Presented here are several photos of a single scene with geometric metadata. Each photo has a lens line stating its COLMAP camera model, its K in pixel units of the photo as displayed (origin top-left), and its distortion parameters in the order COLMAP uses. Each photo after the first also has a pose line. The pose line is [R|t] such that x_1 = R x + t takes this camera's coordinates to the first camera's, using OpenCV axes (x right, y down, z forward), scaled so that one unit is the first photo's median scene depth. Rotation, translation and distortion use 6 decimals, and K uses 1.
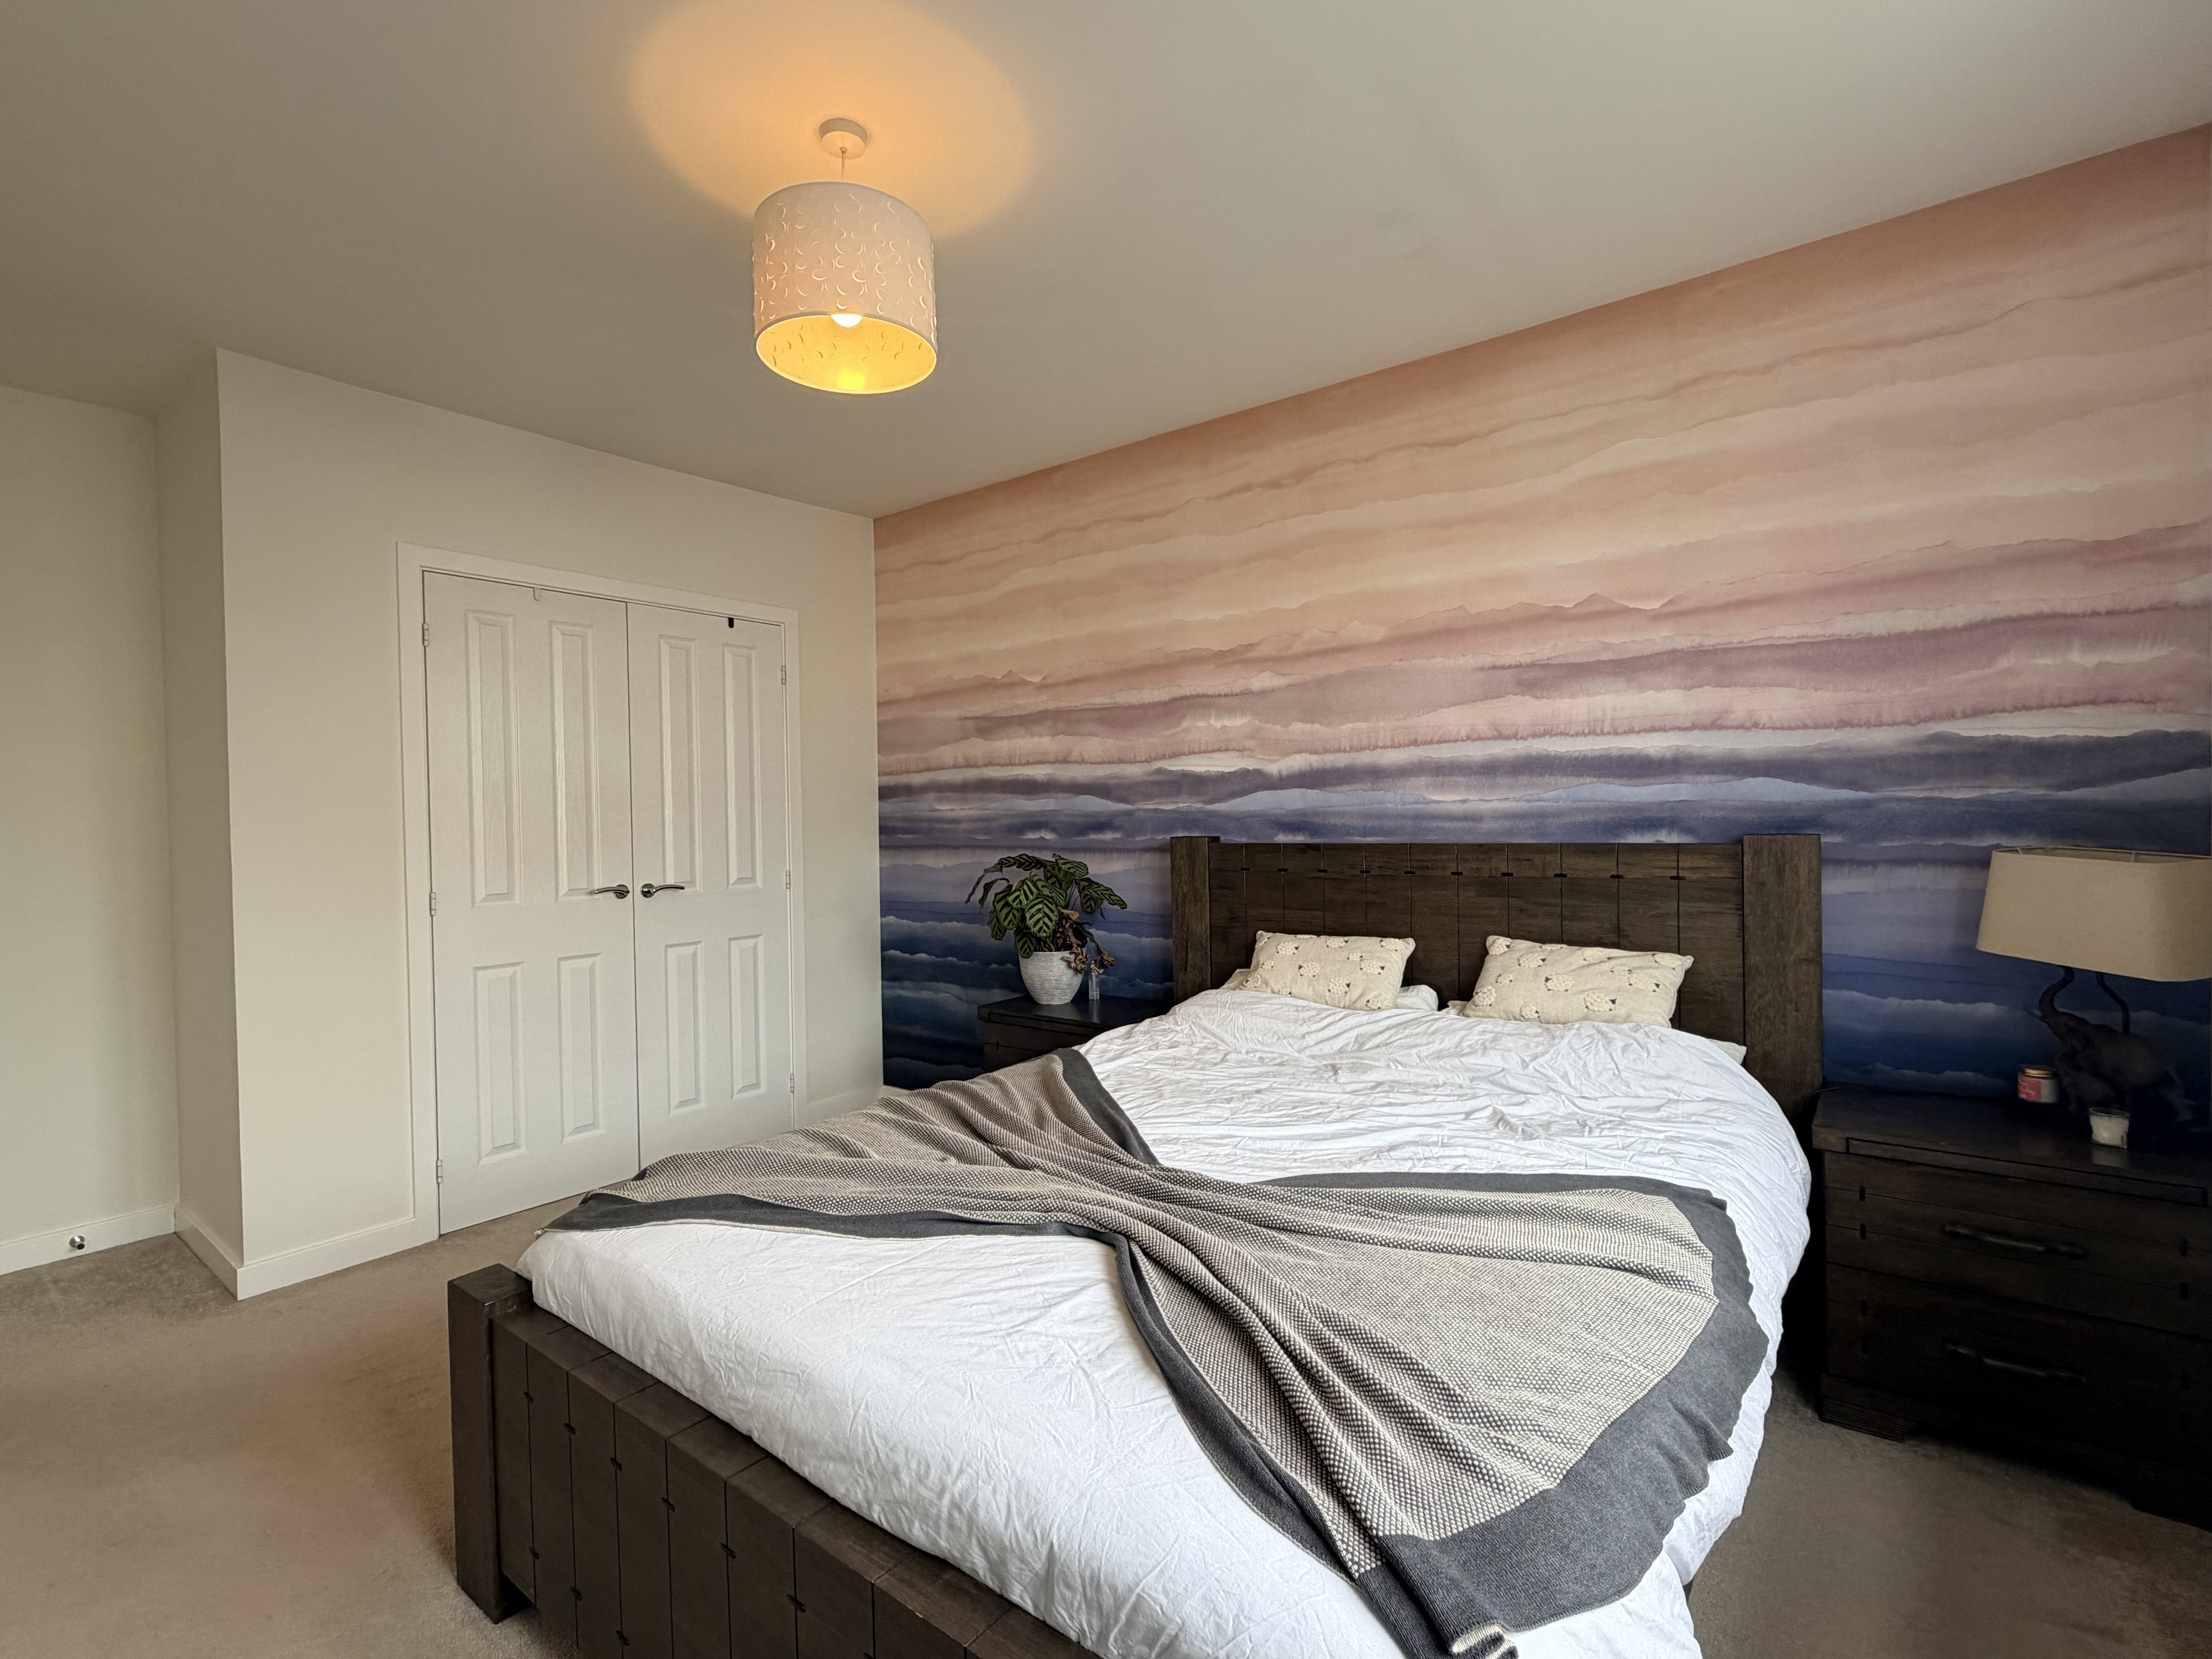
lens RADIAL K [[1023.4, 0, 1087.2], [0, 1023.4, 820.6], [0, 0, 1]] dist [-0.000120, 0.000672]
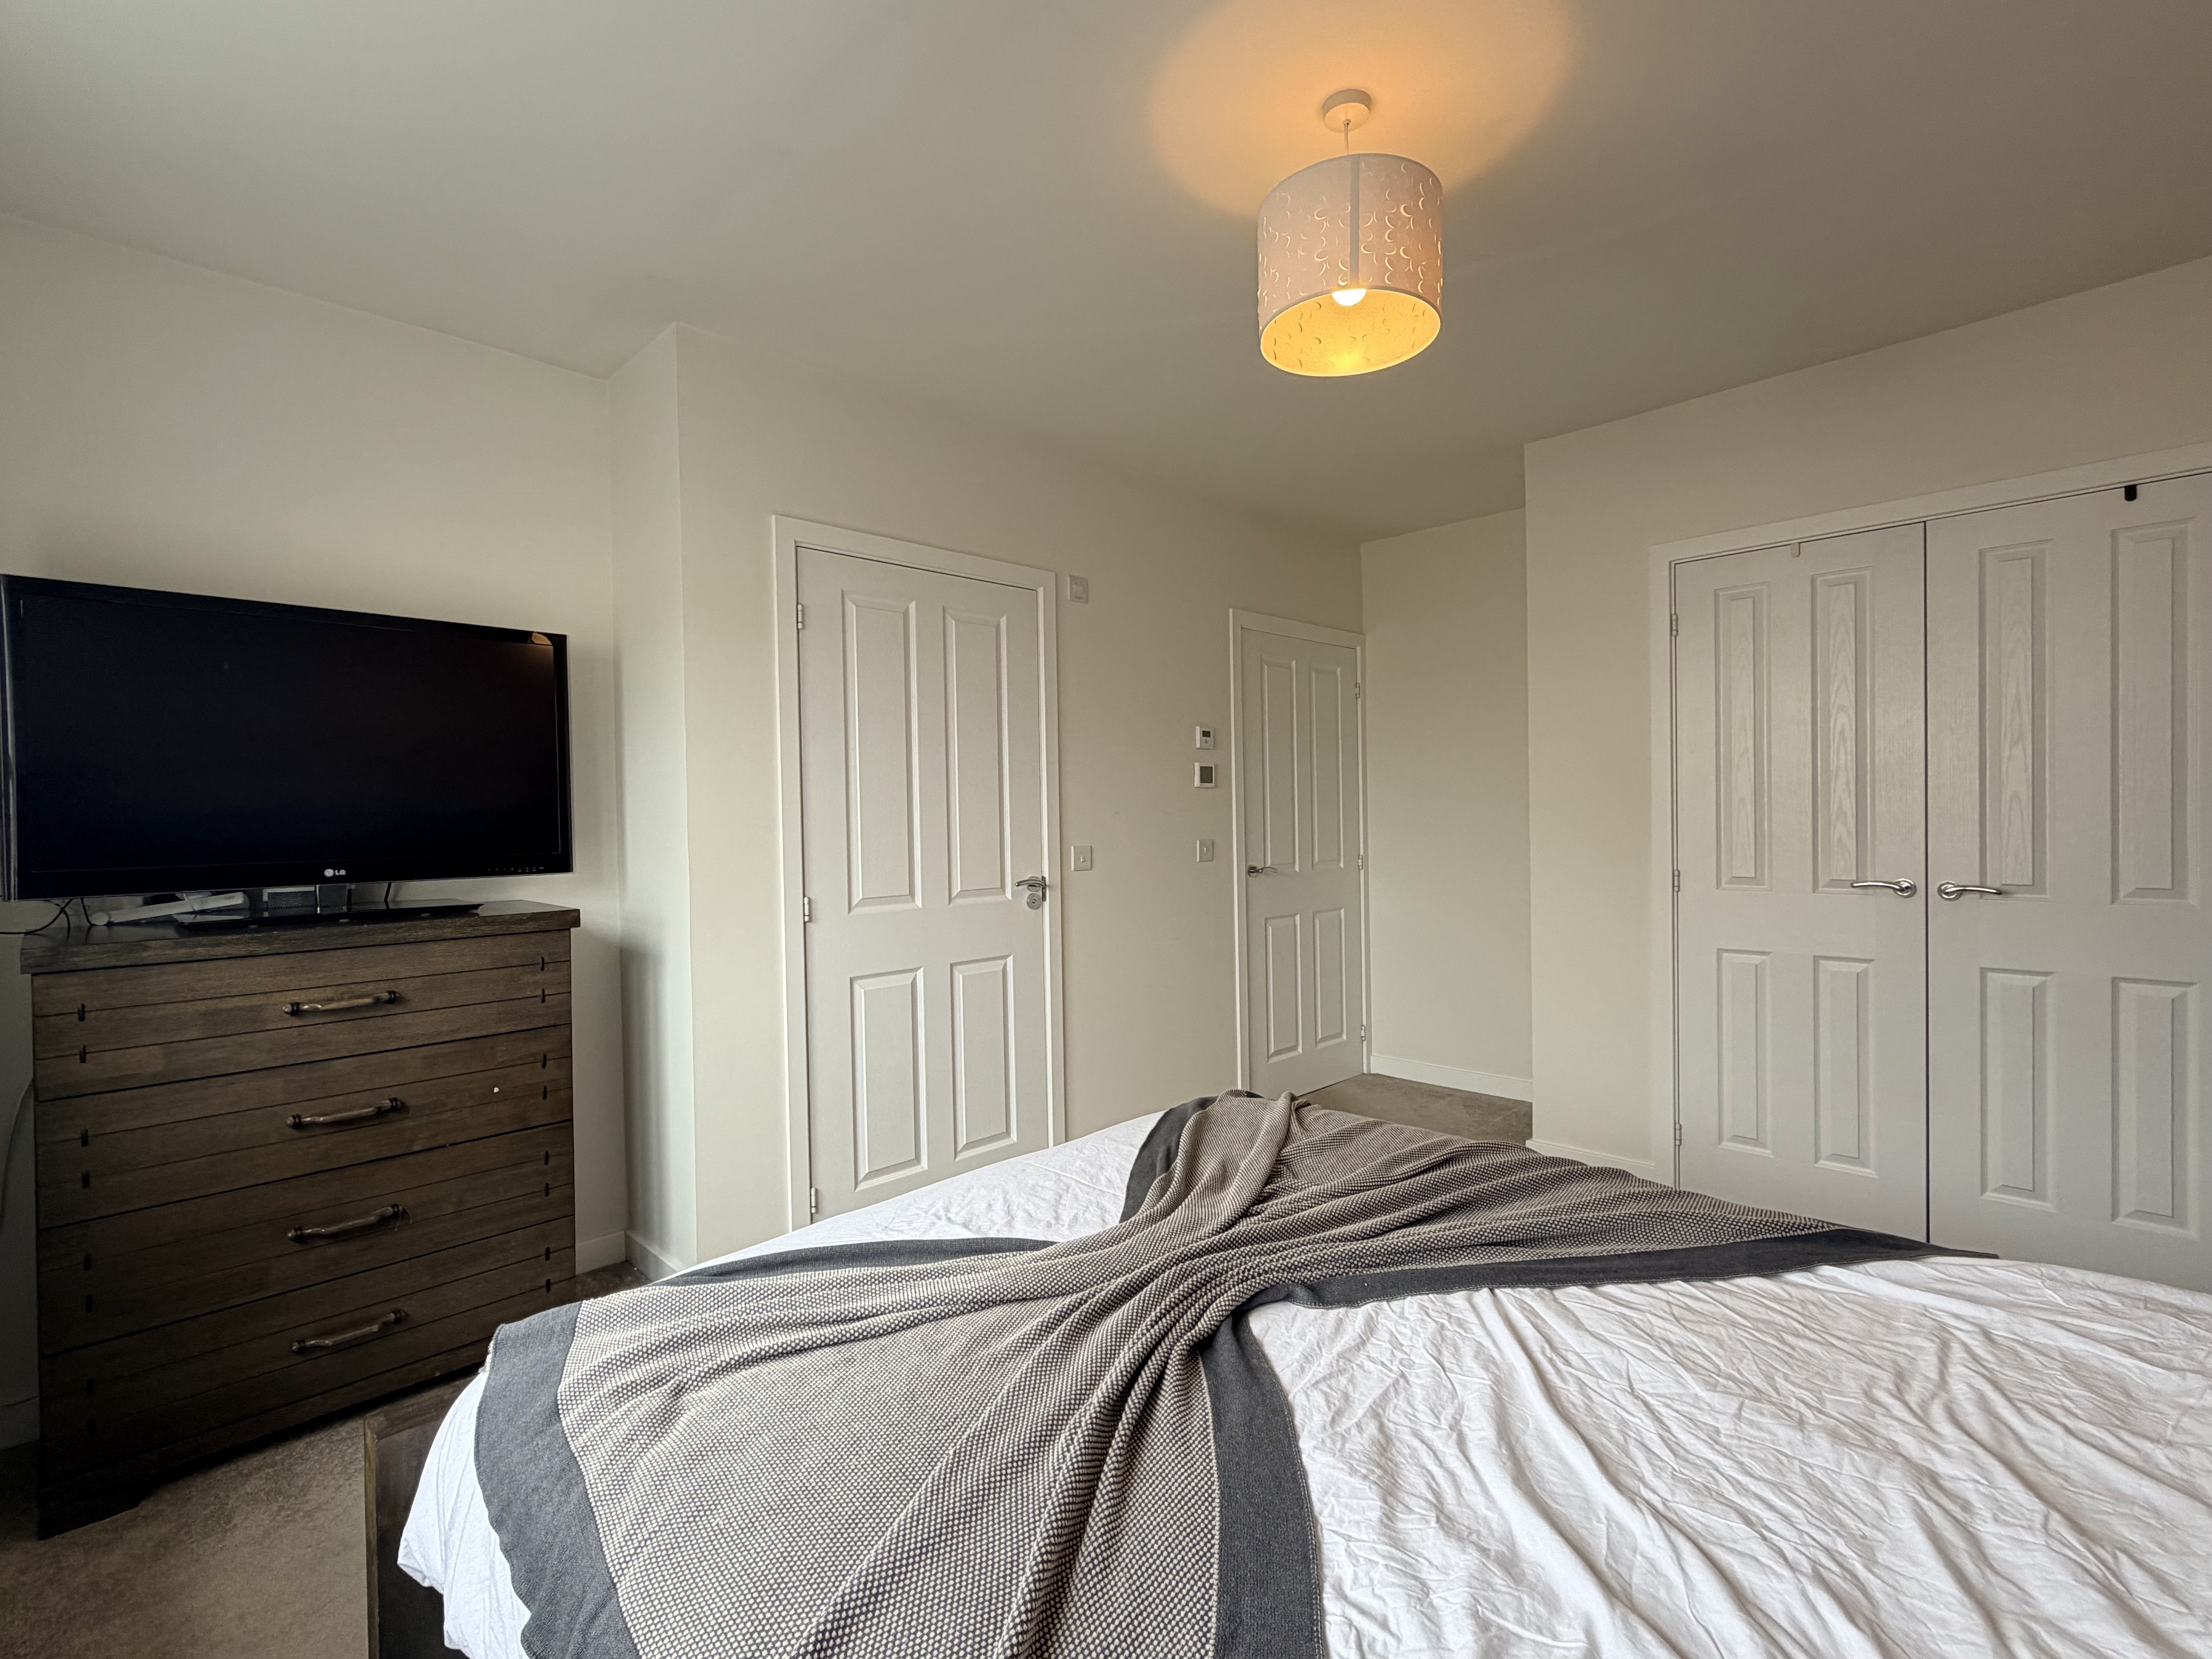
lens RADIAL K [[1023.4, 0, 1109.4], [0, 1023.4, 829.4], [0, 0, 1]] dist [-0.000120, 0.000672]
pose [[-0.112548, 0.033755, -0.993073, 0.459505], [0.014516, 0.999372, 0.032324, -0.014085], [0.993540, -0.010777, -0.112967, 0.529544]]
